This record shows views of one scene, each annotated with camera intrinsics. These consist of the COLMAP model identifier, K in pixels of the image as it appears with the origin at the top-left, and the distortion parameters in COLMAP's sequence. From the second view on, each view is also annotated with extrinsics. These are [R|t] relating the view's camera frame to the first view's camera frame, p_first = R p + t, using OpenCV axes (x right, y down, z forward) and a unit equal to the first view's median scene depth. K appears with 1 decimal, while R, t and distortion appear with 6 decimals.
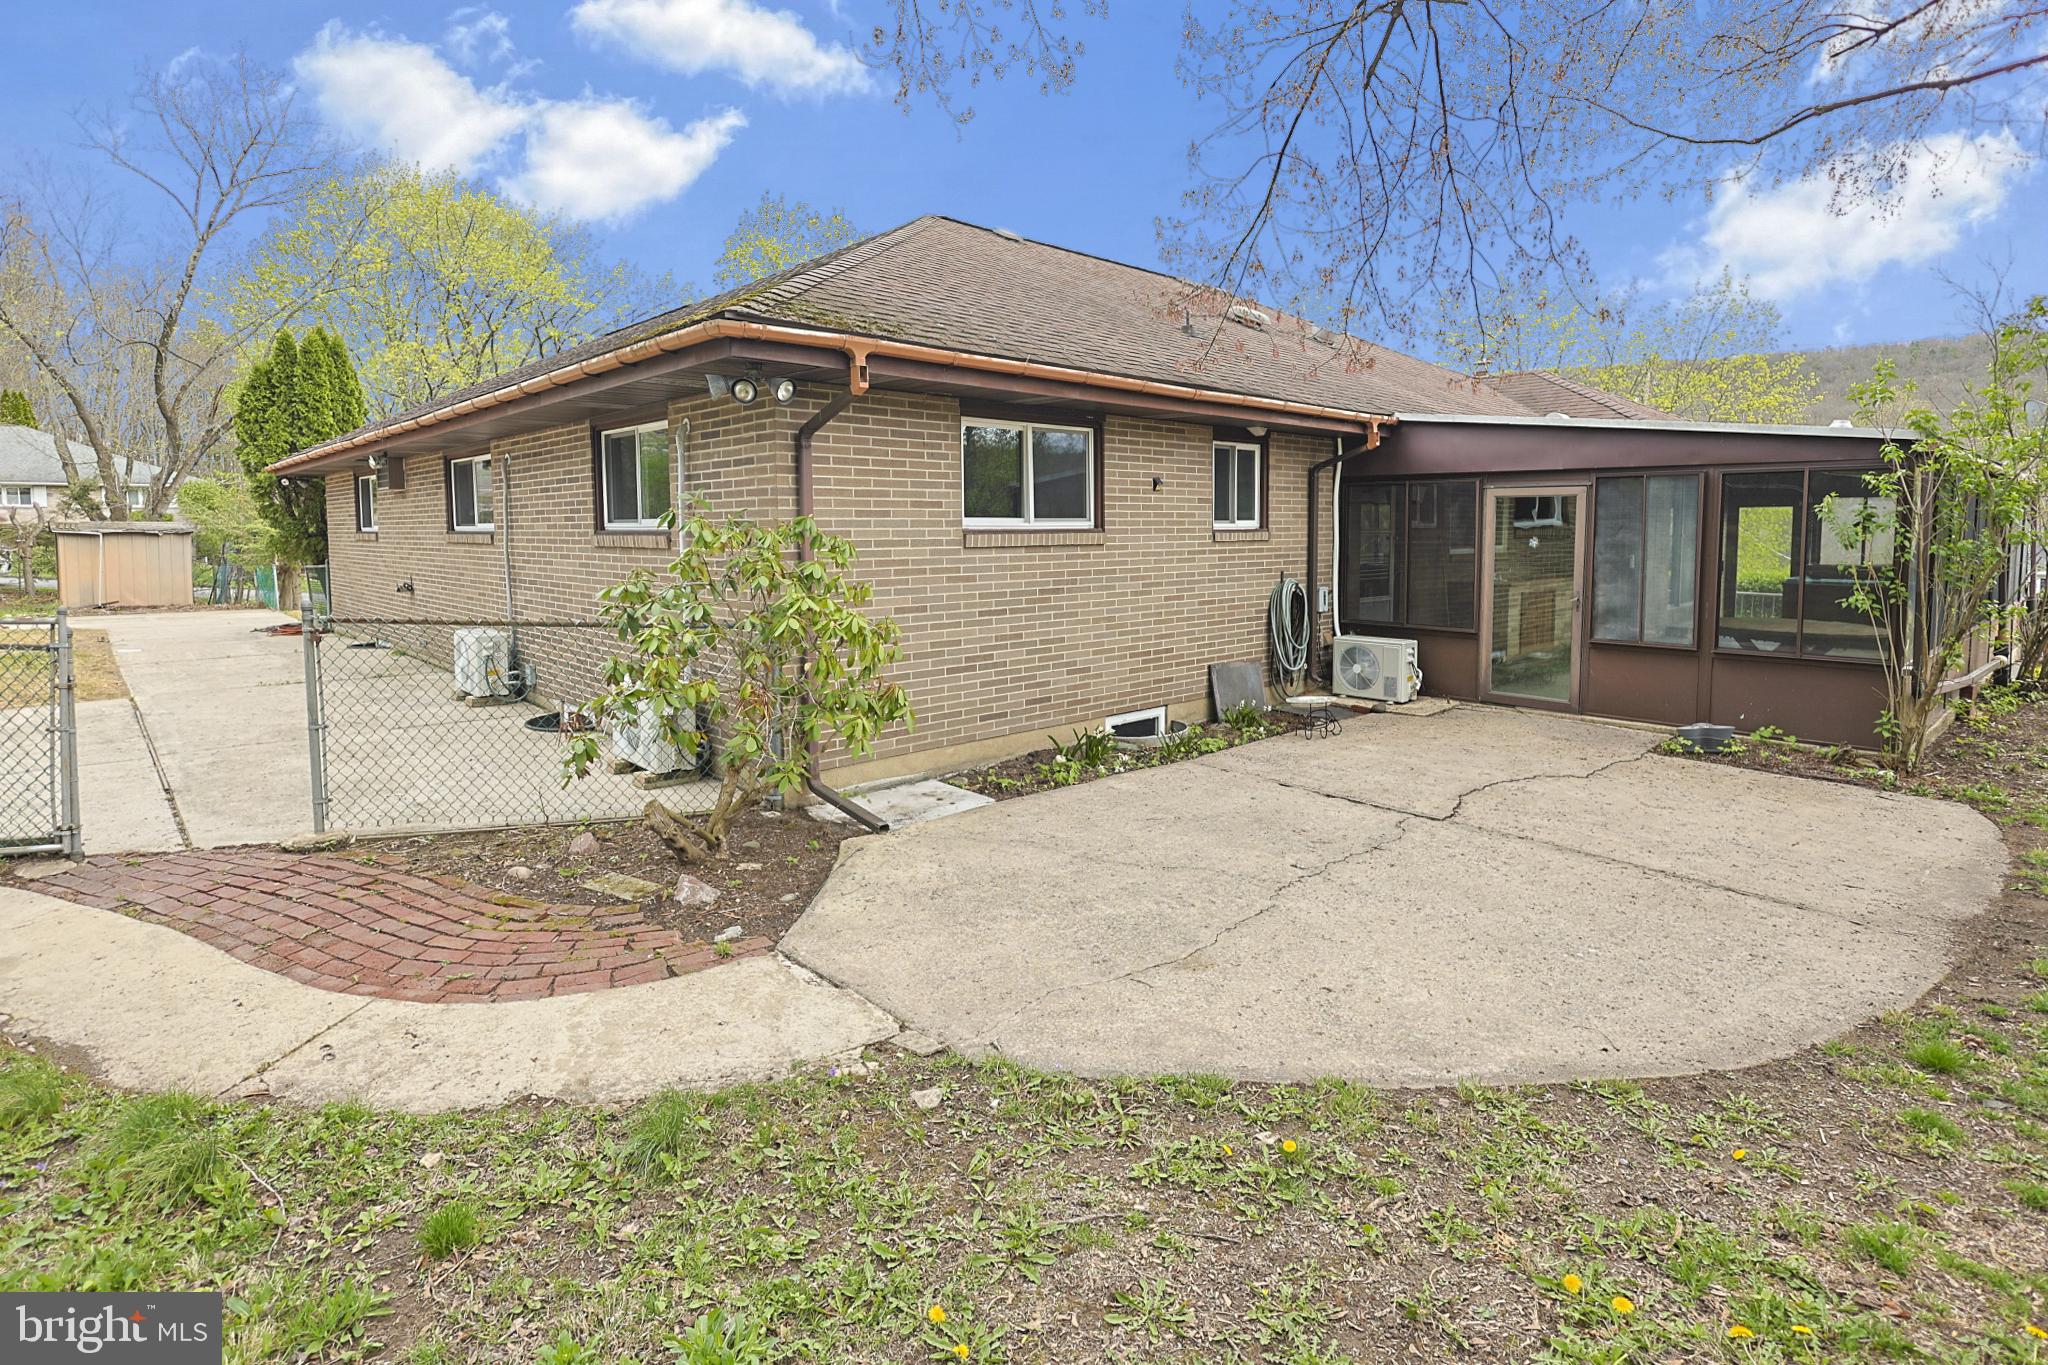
lens RADIAL K [[1036.4, 0, 1020.1], [0, 1036.4, 631.6], [0, 0, 1]] dist [-0.003463, 0.001369]
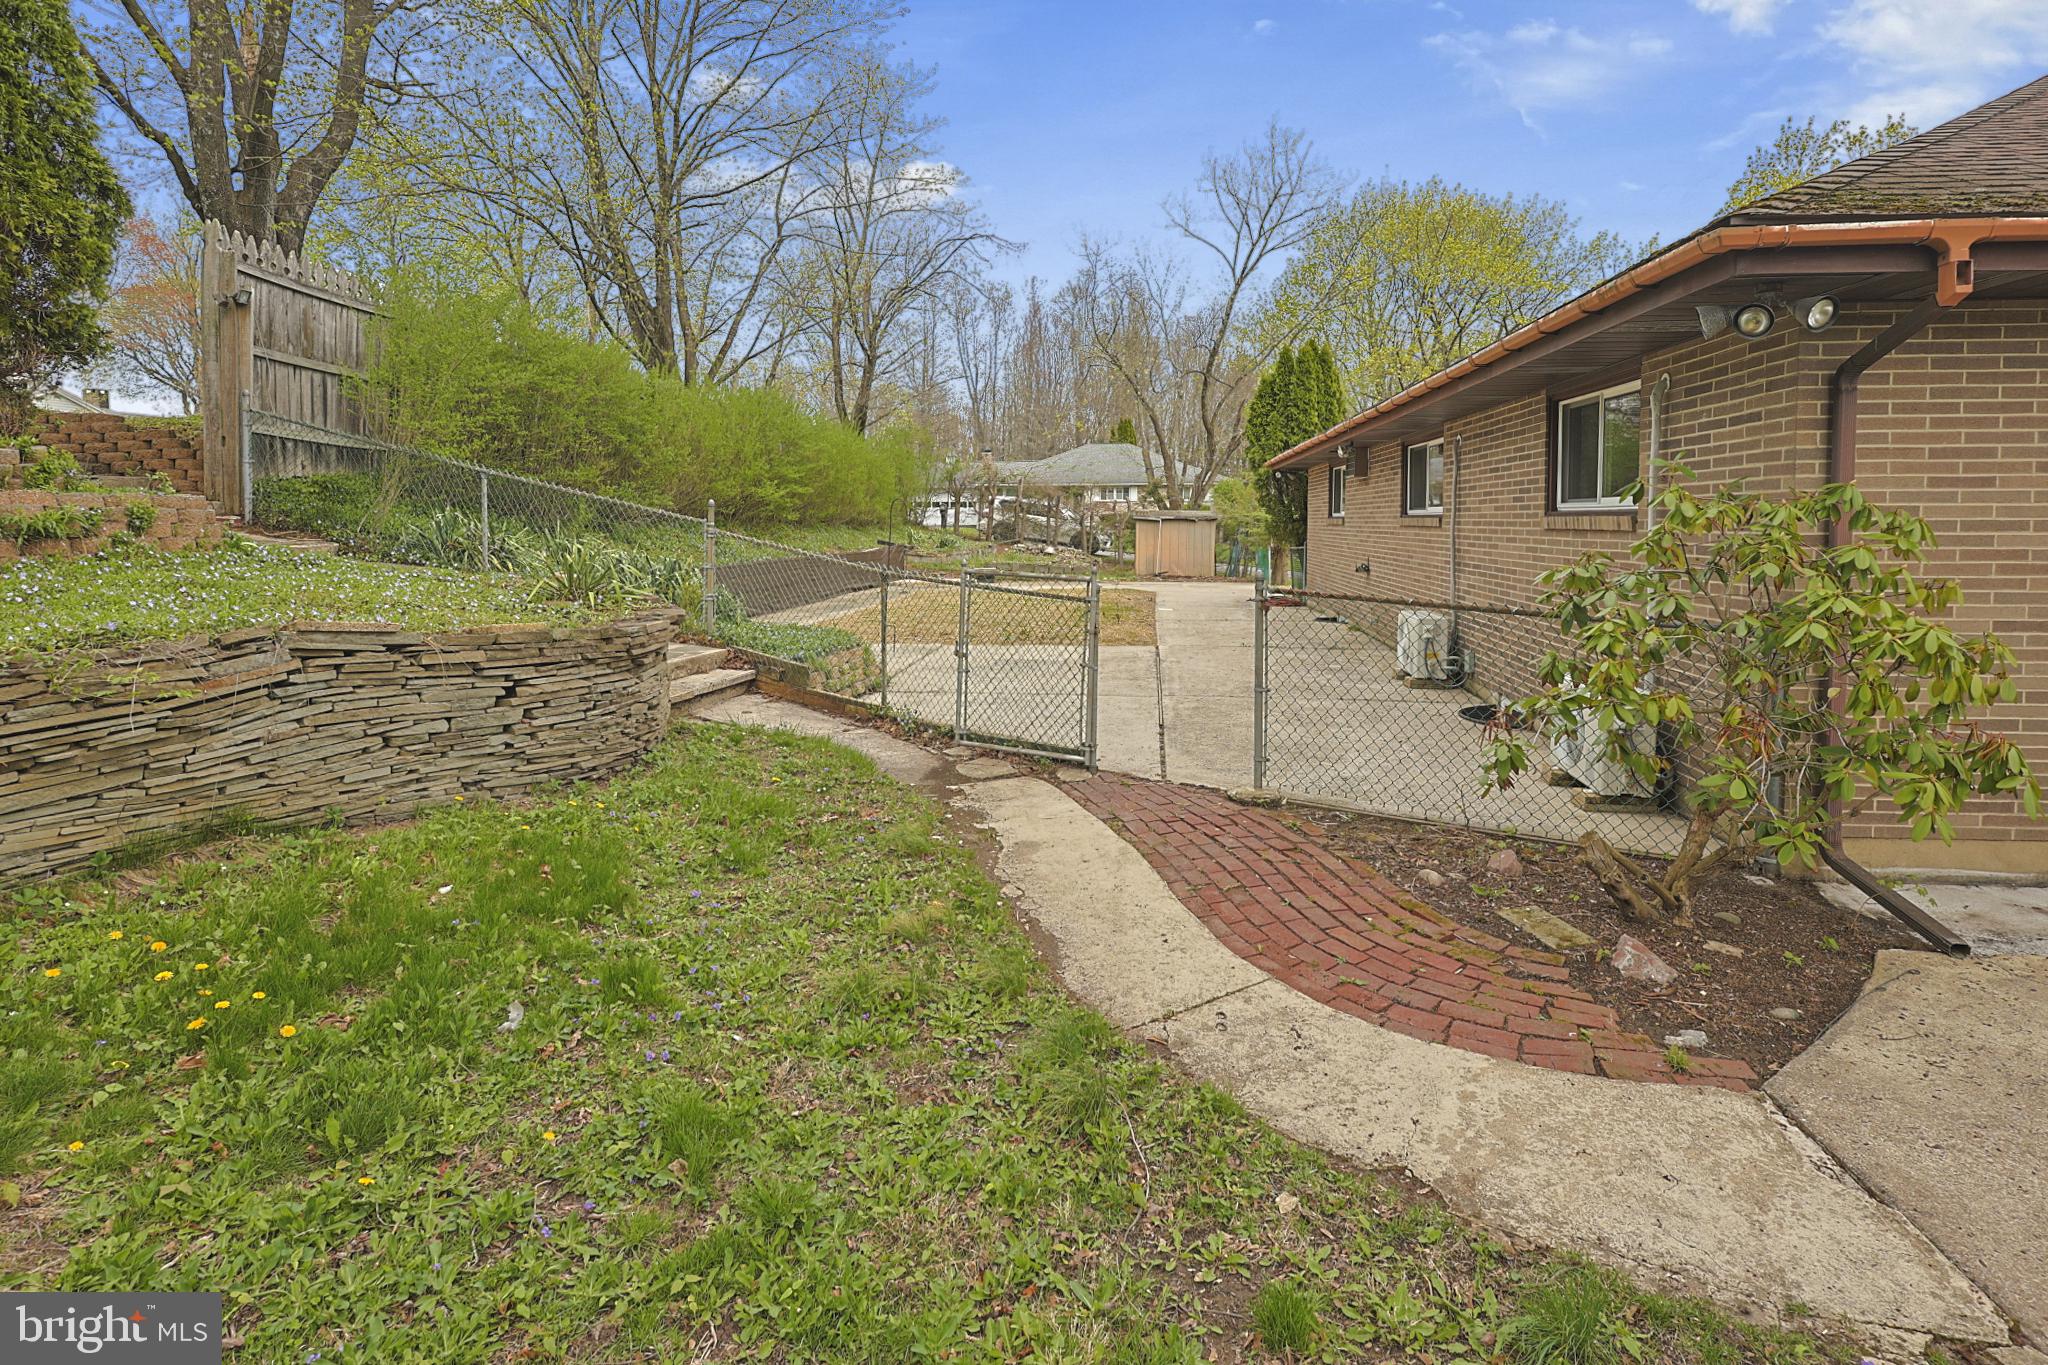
lens RADIAL K [[1037.7, 0, 1019.8], [0, 1037.7, 559.3], [0, 0, 1]] dist [-0.002457, 0.001060]
pose [[0.650920, 0.032430, -0.758454, -0.032977], [-0.076643, 0.996790, -0.023156, 0.001422], [0.755268, 0.073203, 0.651315, 0.106165]]
